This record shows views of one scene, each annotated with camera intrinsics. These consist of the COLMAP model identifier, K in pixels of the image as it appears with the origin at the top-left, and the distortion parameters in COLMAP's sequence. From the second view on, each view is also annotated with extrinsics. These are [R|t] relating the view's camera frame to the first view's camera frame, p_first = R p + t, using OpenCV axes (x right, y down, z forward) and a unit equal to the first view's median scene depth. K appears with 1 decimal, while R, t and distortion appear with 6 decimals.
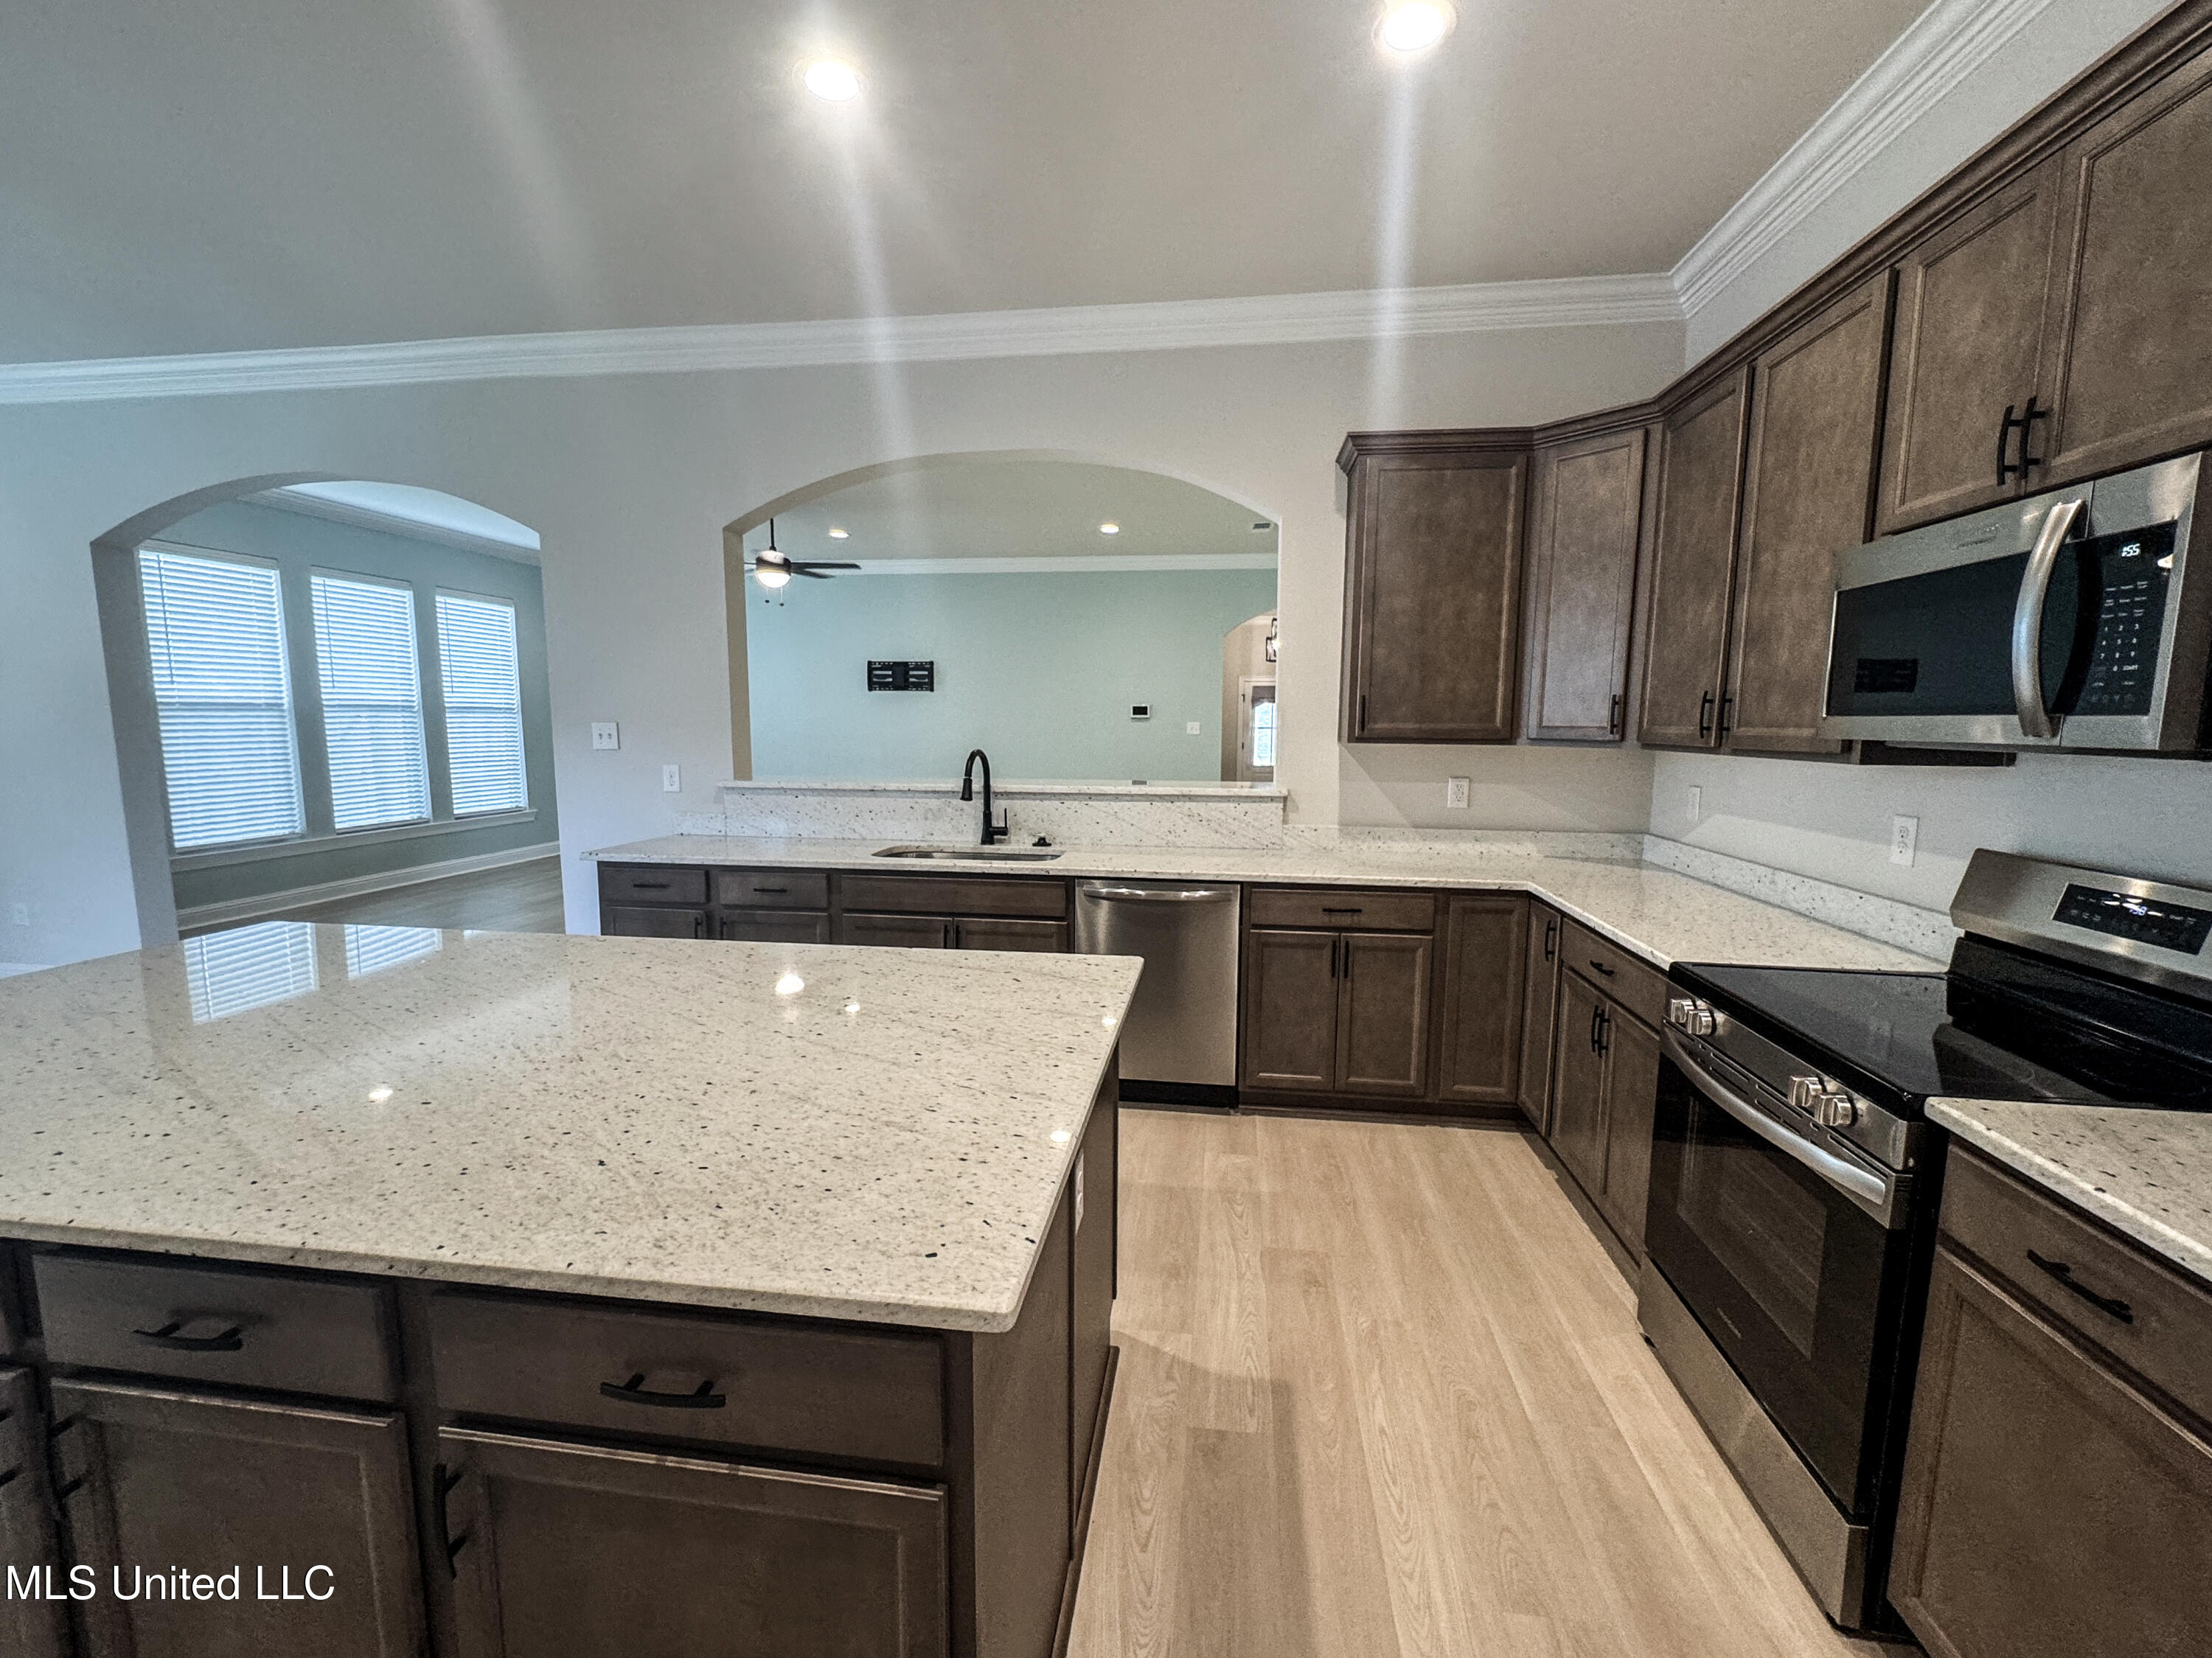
lens RADIAL K [[902.9, 0, 1105.2], [0, 902.9, 835.8], [0, 0, 1]] dist [0.007471, -0.000485]
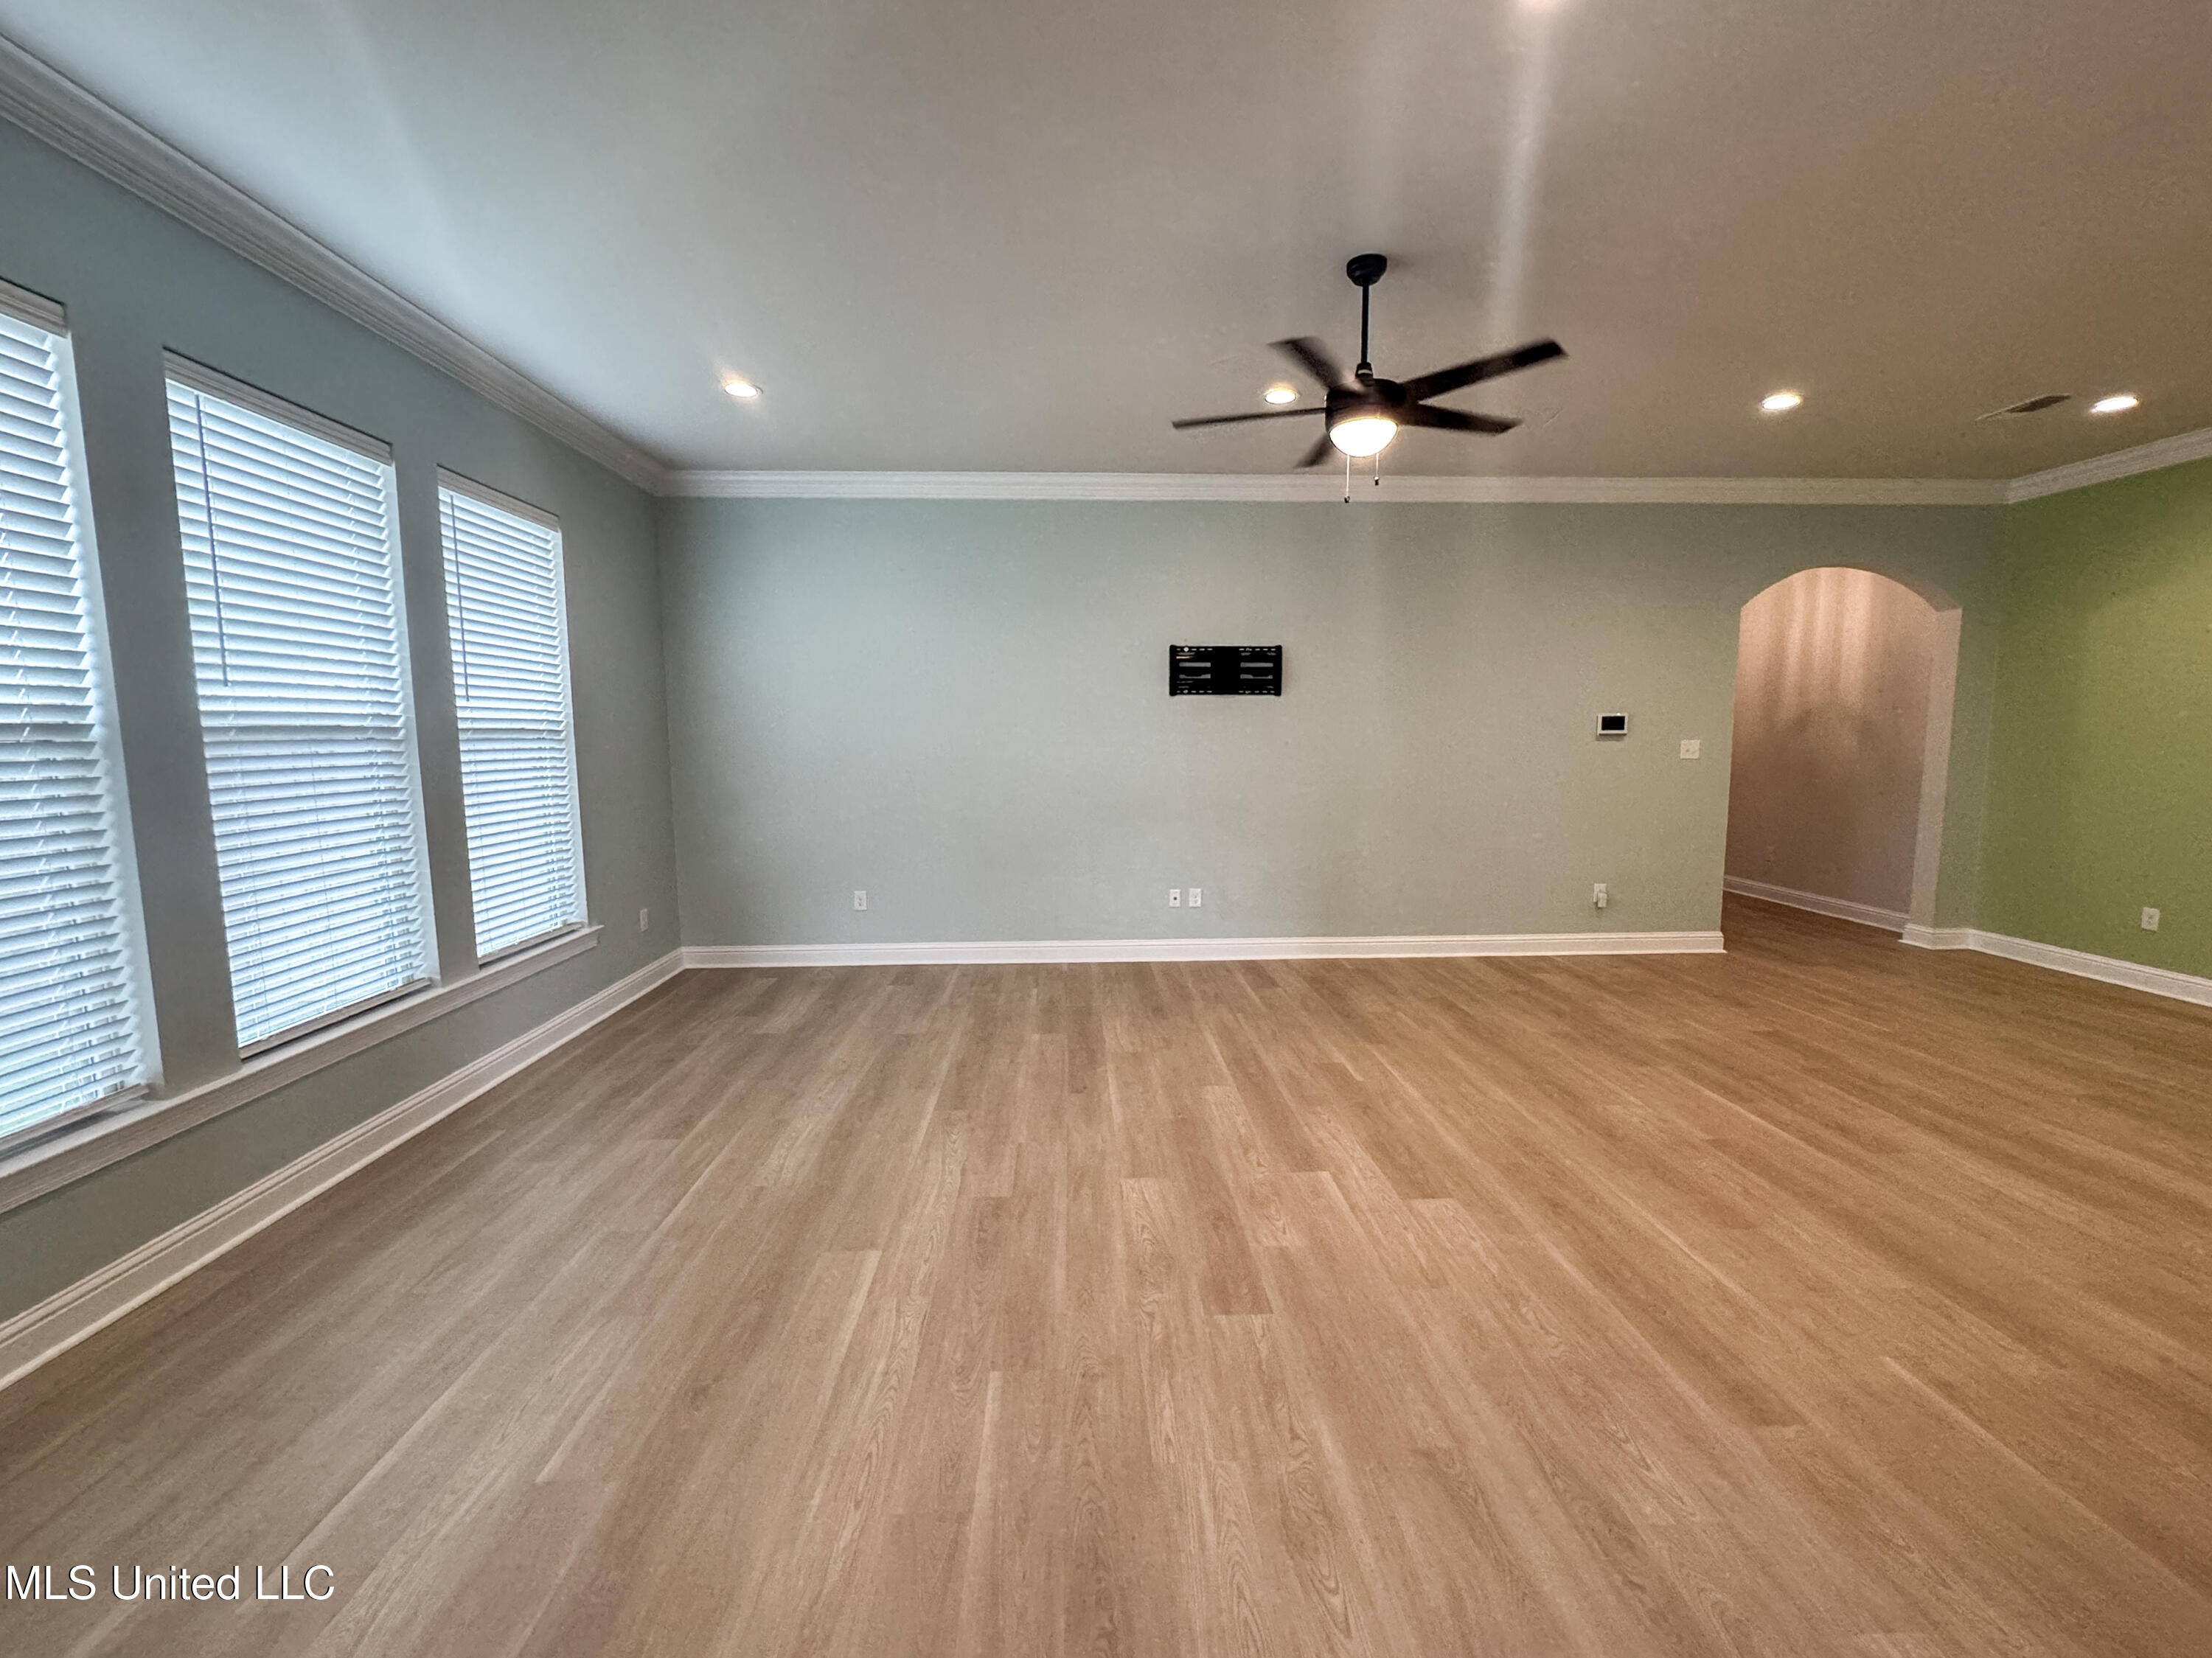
lens RADIAL K [[902.9, 0, 1095.1], [0, 902.9, 839.8], [0, 0, 1]] dist [0.007471, -0.000485]
pose [[0.984565, -0.029626, 0.172492, -1.046167], [0.030239, 0.999542, -0.000927, -0.163798], [-0.172386, 0.006129, 0.985010, 1.051023]]
